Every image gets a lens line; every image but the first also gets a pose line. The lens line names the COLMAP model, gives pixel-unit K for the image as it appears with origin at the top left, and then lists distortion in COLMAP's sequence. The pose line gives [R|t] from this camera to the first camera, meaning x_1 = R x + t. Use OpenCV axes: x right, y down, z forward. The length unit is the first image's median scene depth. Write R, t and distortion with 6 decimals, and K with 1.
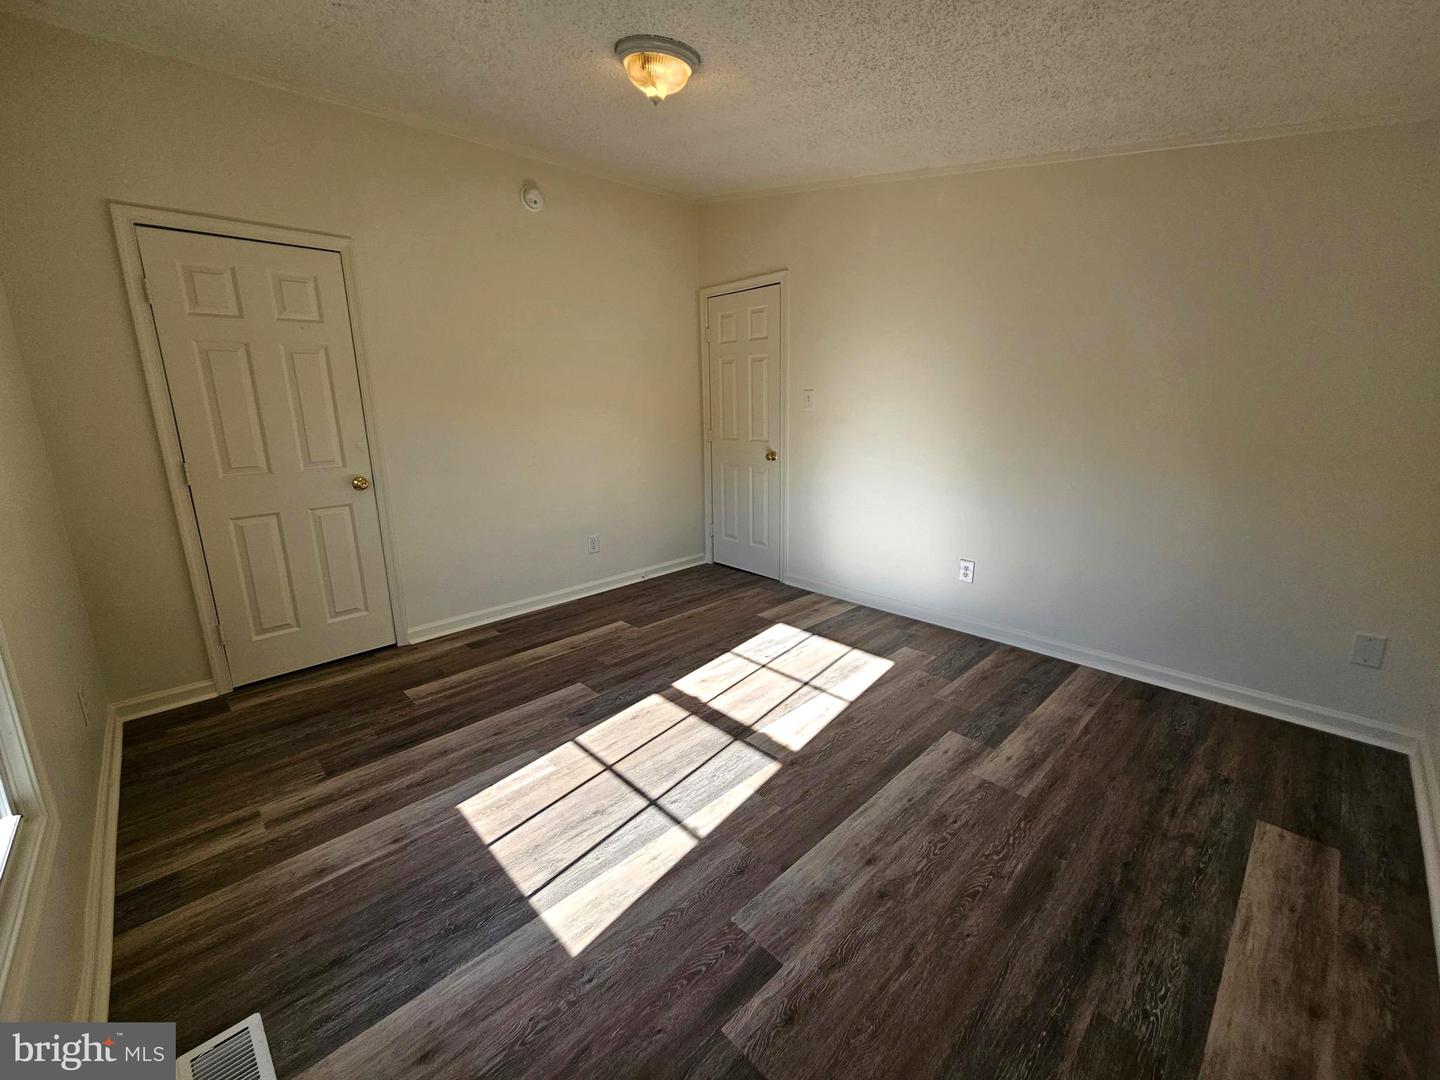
lens RADIAL K [[592.9, 0, 720.0], [0, 592.9, 525.8], [0, 0, 1]] dist [0.002912, 0.000045]
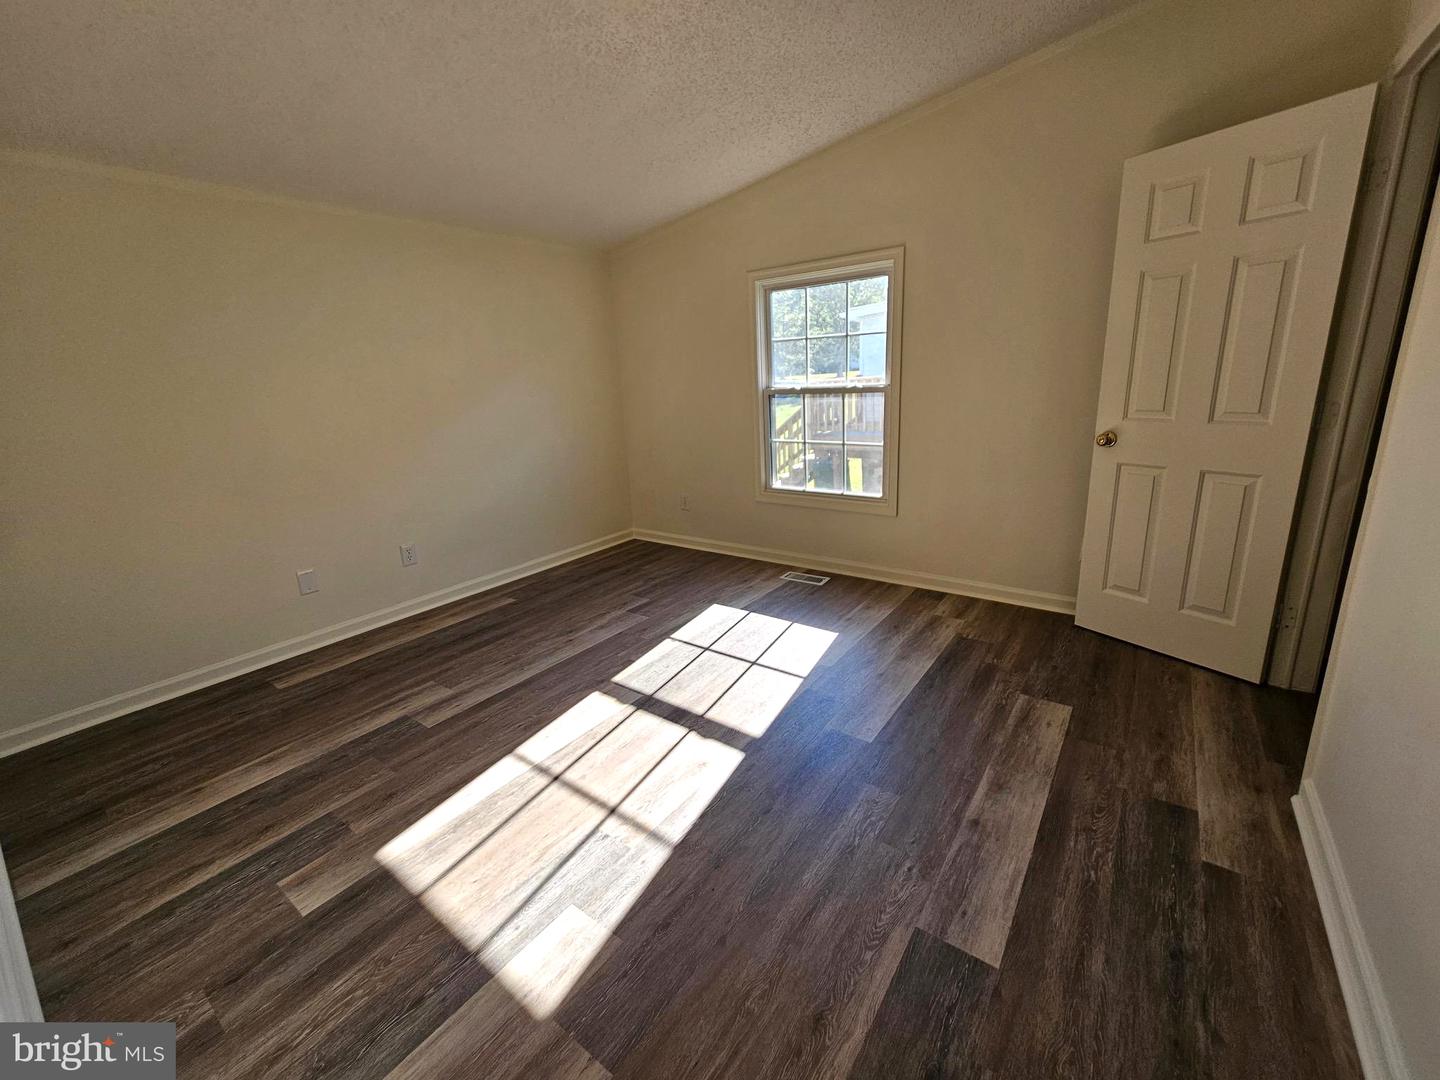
lens RADIAL K [[593.1, 0, 721.4], [0, 593.1, 528.8], [0, 0, 1]] dist [0.002664, -0.000364]
pose [[-0.982730, 0.104767, -0.152531, 0.034237], [0.025086, 0.892108, 0.451125, -0.374808], [0.183337, 0.439507, -0.879330, 1.836128]]
